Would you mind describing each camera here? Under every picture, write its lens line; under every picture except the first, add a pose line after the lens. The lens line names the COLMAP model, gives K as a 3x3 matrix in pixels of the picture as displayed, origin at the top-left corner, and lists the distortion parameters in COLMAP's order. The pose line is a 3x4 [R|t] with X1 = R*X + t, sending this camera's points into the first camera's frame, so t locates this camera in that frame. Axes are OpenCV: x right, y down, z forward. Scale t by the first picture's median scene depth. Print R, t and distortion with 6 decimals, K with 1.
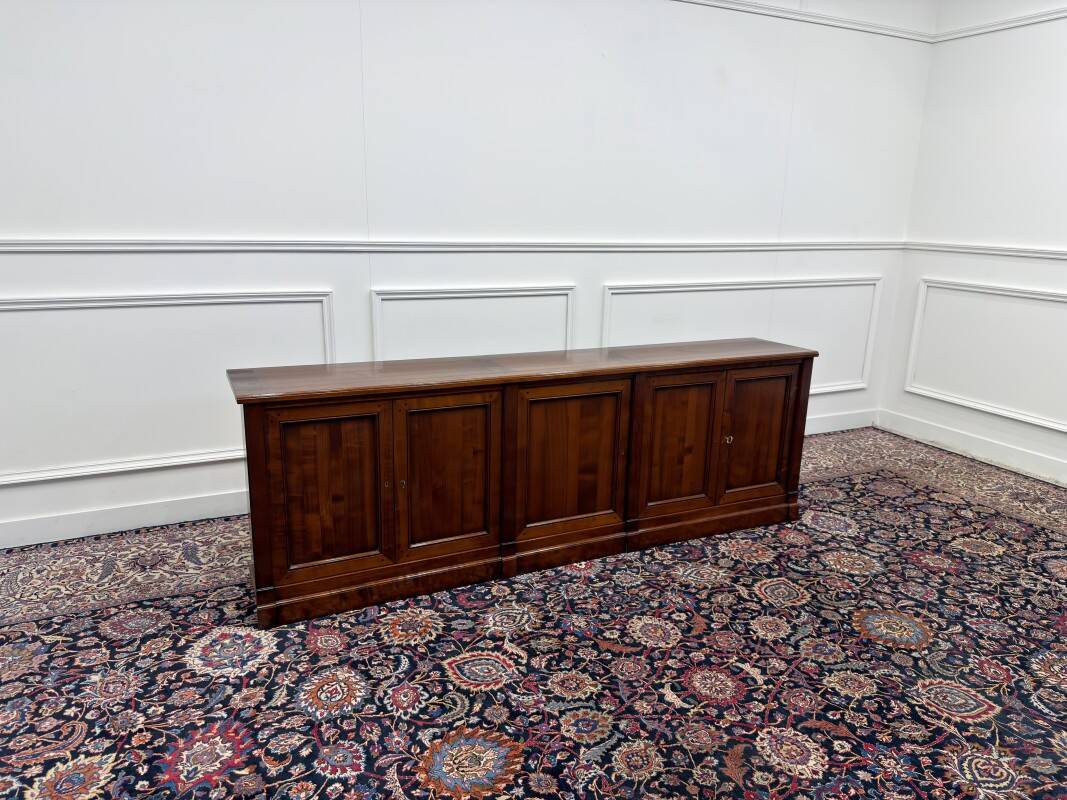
lens RADIAL K [[742.9, 0, 534.1], [0, 742.9, 401.1], [0, 0, 1]] dist [0.122614, -0.249075]
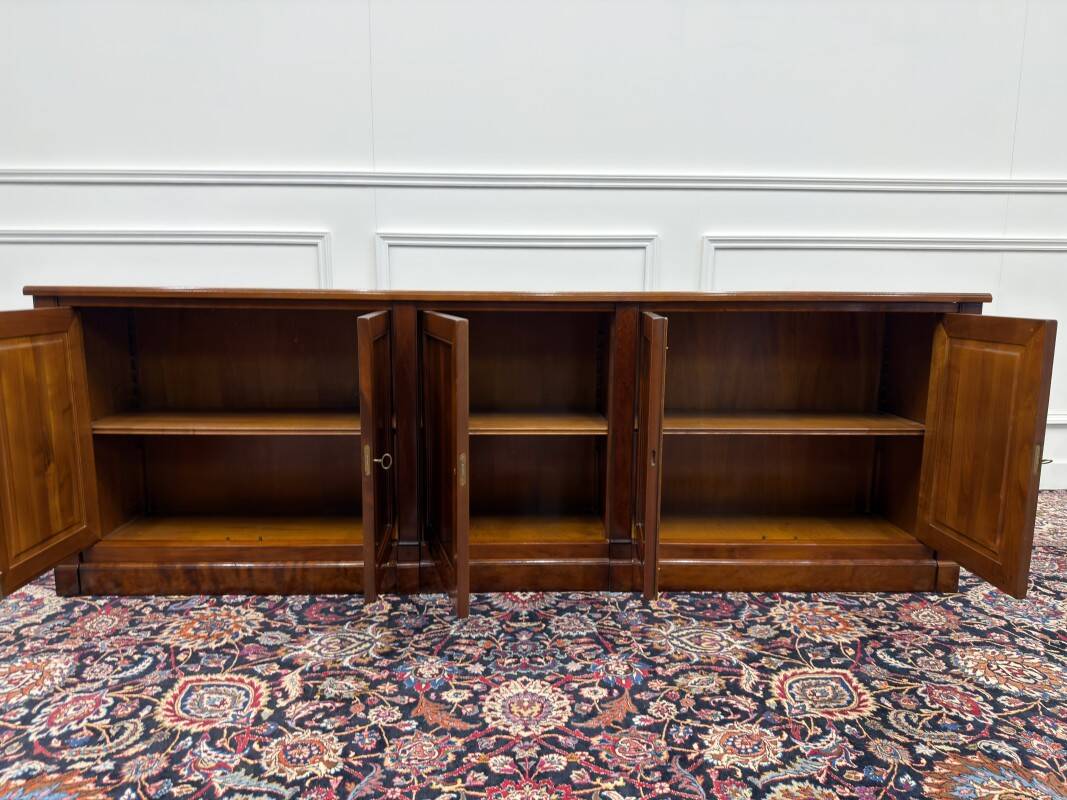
lens RADIAL K [[755.5, 0, 533.5], [0, 755.5, 400.0], [0, 0, 1]] dist [0.014200, -0.024996]
pose [[0.913020, 0.044284, -0.405504, 0.368574], [-0.086857, 0.992398, -0.087188, 0.117903], [0.398560, 0.114825, 0.909926, 0.425823]]
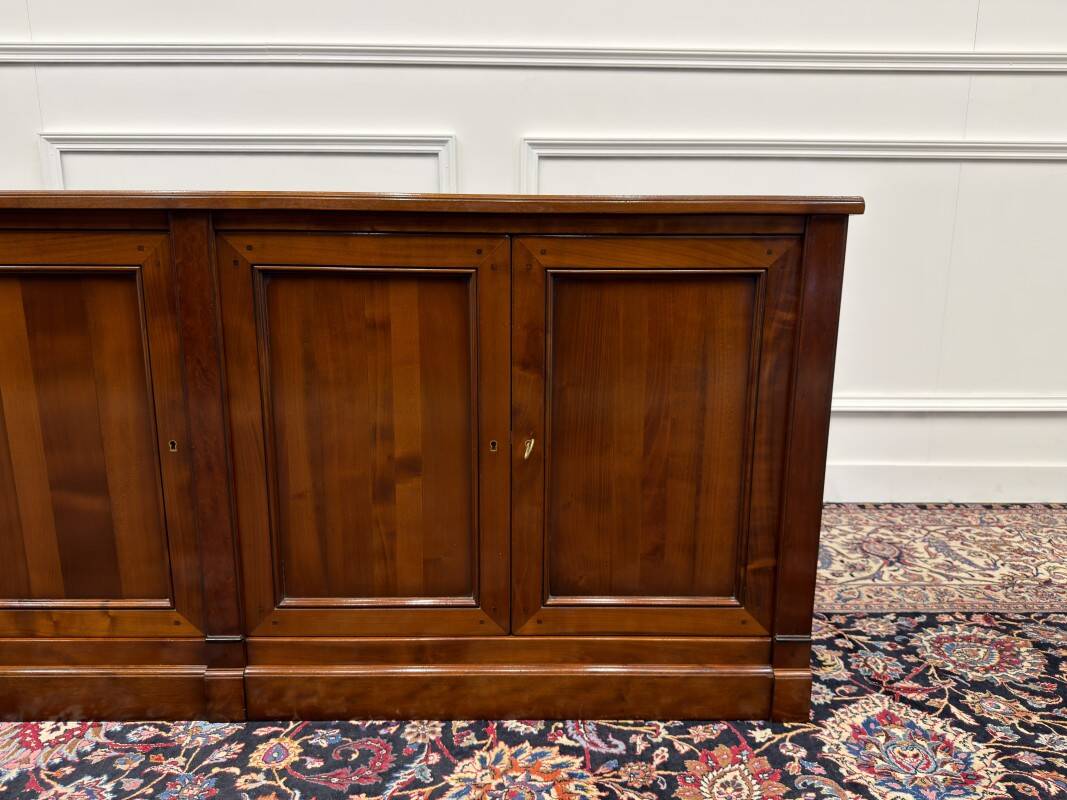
lens RADIAL K [[778.4, 0, 533.5], [0, 778.4, 400.0], [0, 0, 1]] dist [-0.001602, -0.008852]
pose [[0.906740, 0.066414, -0.416428, 0.488119], [-0.088181, 0.995550, -0.033232, 0.048609], [0.412368, 0.066854, 0.908561, 0.814828]]
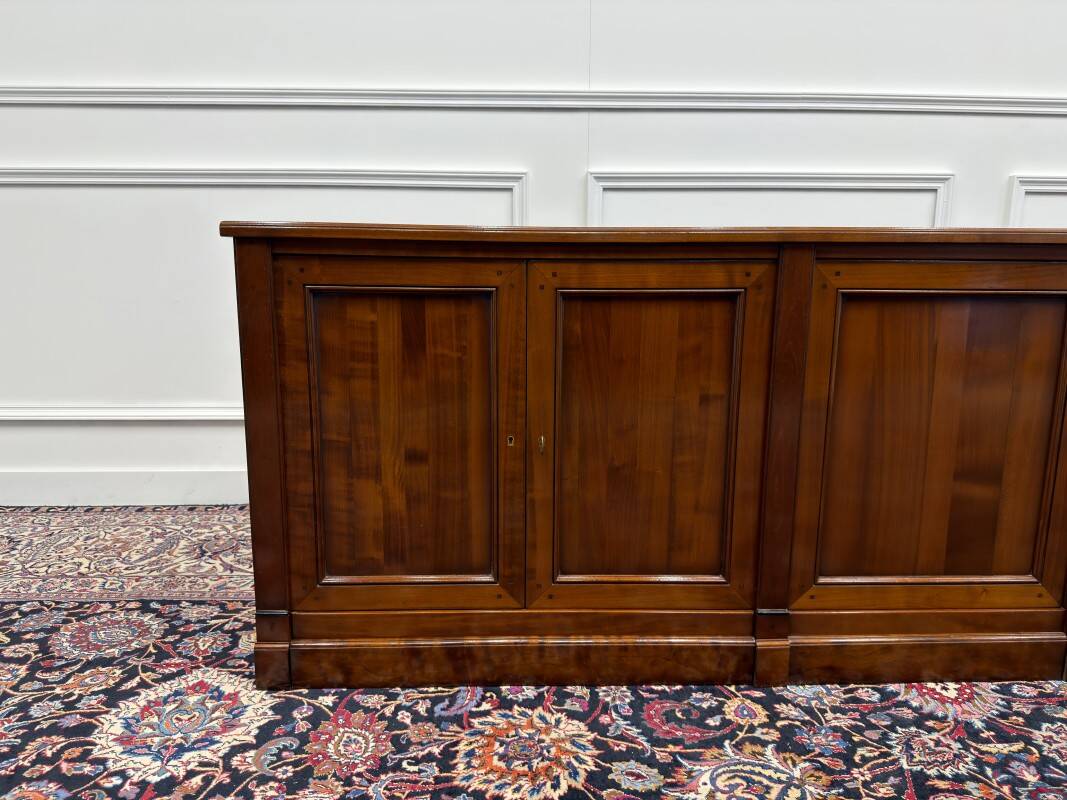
lens RADIAL K [[755.5, 0, 533.5], [0, 755.5, 400.0], [0, 0, 1]] dist [0.014200, -0.024996]
pose [[0.910676, 0.054783, -0.409473, 0.016094], [-0.086764, 0.994425, -0.059920, 0.109046], [0.403907, 0.090095, 0.910352, 0.535989]]
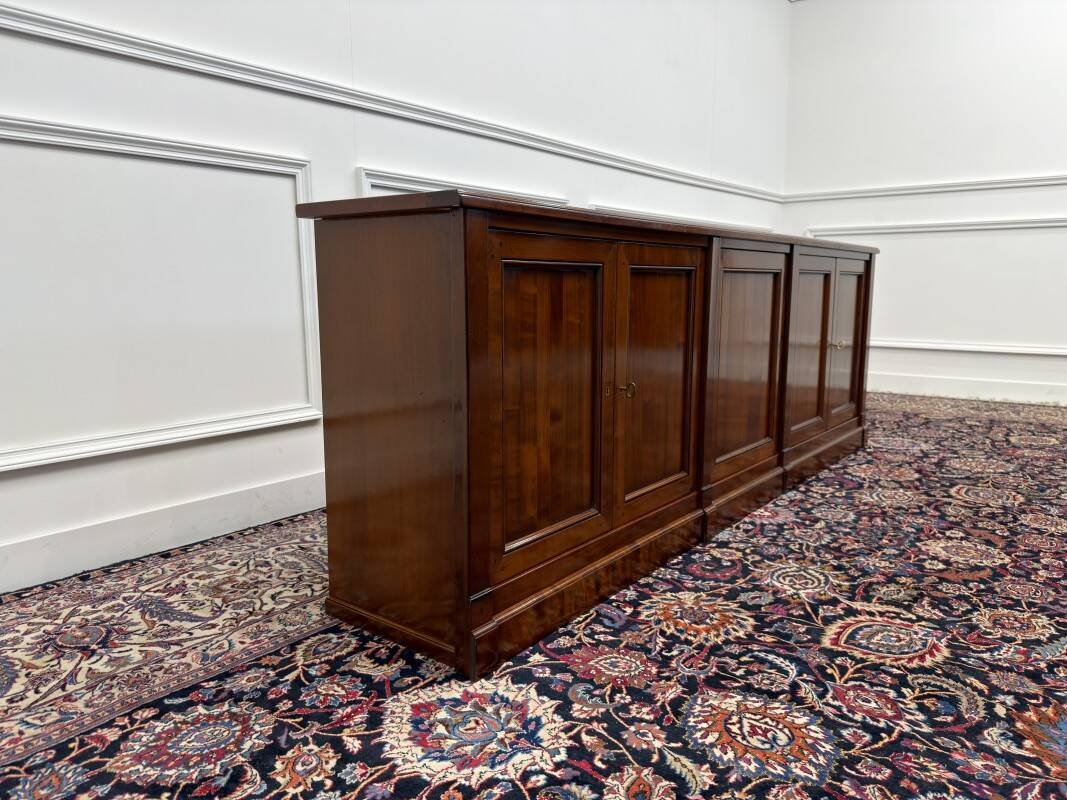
lens RADIAL K [[759.8, 0, 526.0], [0, 759.8, 381.3], [0, 0, 1]] dist [0.008380, -0.027181]
pose [[0.900323, -0.082198, 0.427390, -0.497291], [0.132365, 0.987200, -0.088970, 0.144490], [-0.414606, 0.136673, 0.899679, 0.465883]]
